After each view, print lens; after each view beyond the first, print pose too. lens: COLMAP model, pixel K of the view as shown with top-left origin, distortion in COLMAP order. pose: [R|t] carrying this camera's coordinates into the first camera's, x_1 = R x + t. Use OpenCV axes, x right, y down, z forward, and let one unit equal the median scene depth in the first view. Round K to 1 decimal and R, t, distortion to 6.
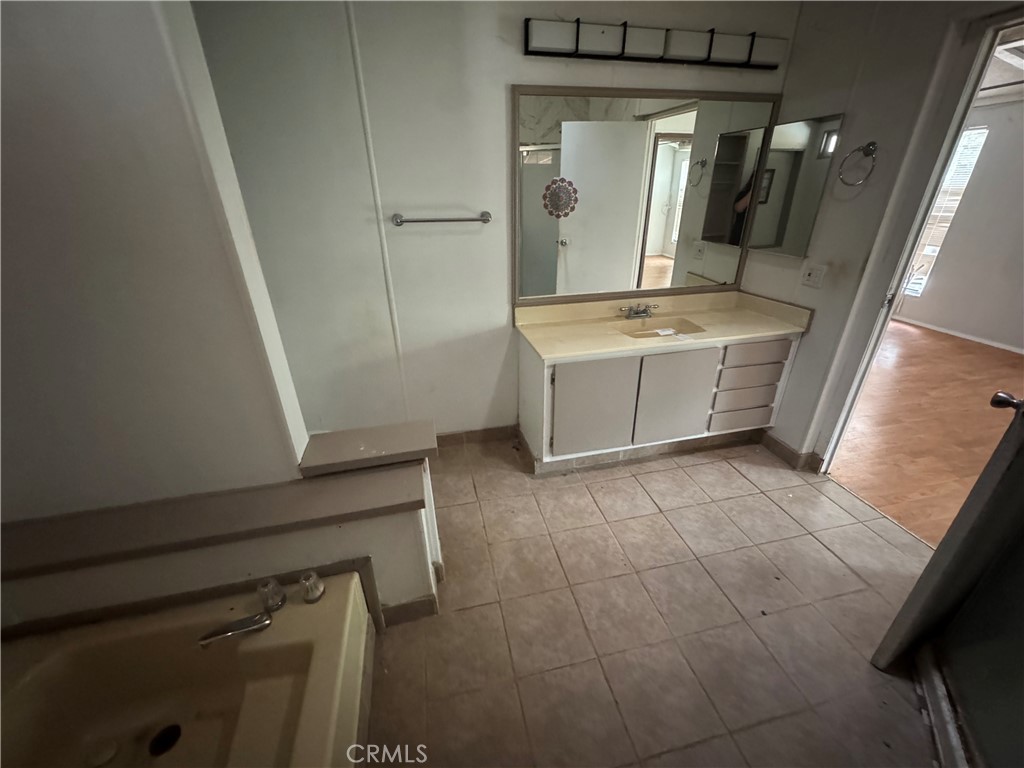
lens RADIAL K [[408.6, 0, 512.5], [0, 408.6, 383.7], [0, 0, 1]] dist [-0.004580, 0.000812]
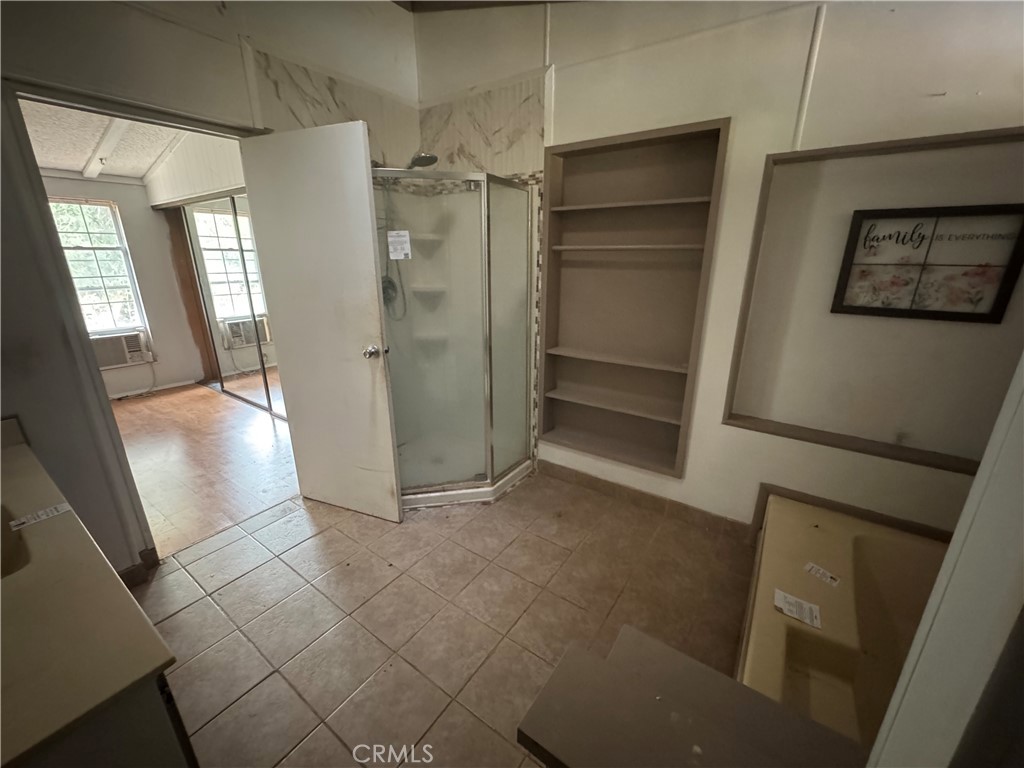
lens RADIAL K [[408.6, 0, 512.4], [0, 408.6, 383.3], [0, 0, 1]] dist [-0.004580, 0.000812]
pose [[-0.679633, -0.202142, 0.705151, -0.348680], [0.327608, 0.776447, 0.538333, -0.360149], [-0.656332, 0.596882, -0.461476, 0.807181]]
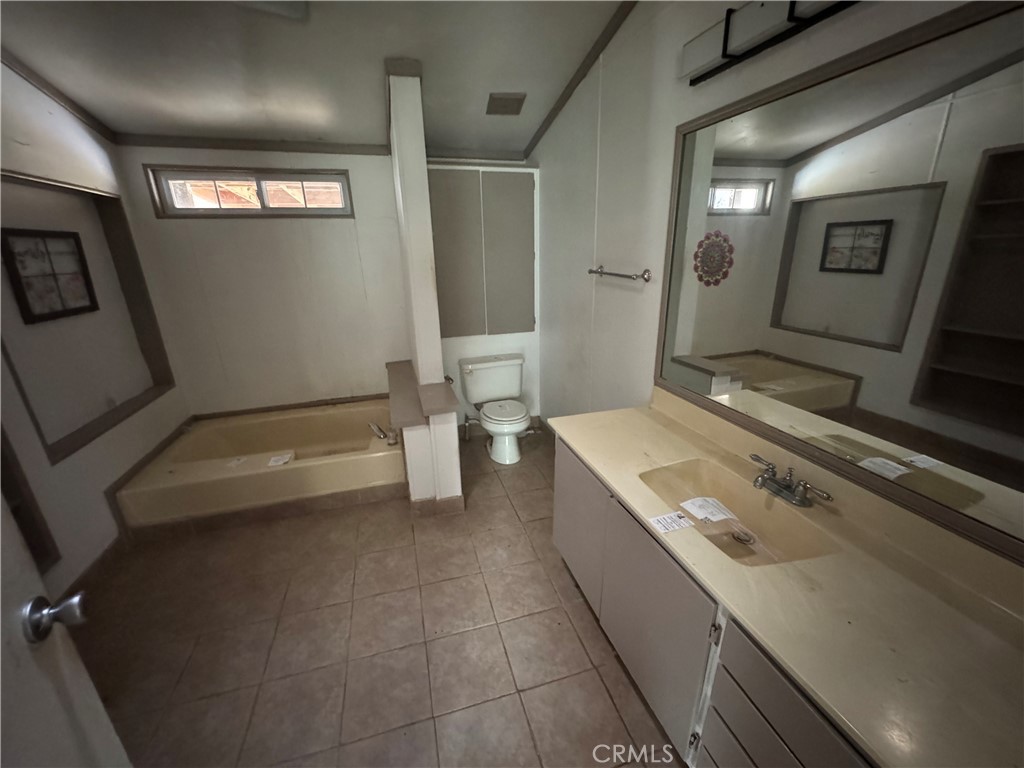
lens RADIAL K [[408.6, 0, 511.8], [0, 408.6, 384.1], [0, 0, 1]] dist [-0.004580, 0.000812]
pose [[0.070616, 0.328552, -0.941842, 0.911598], [-0.410440, 0.870137, 0.272765, -0.355218], [0.909149, 0.367309, 0.196296, 0.705359]]
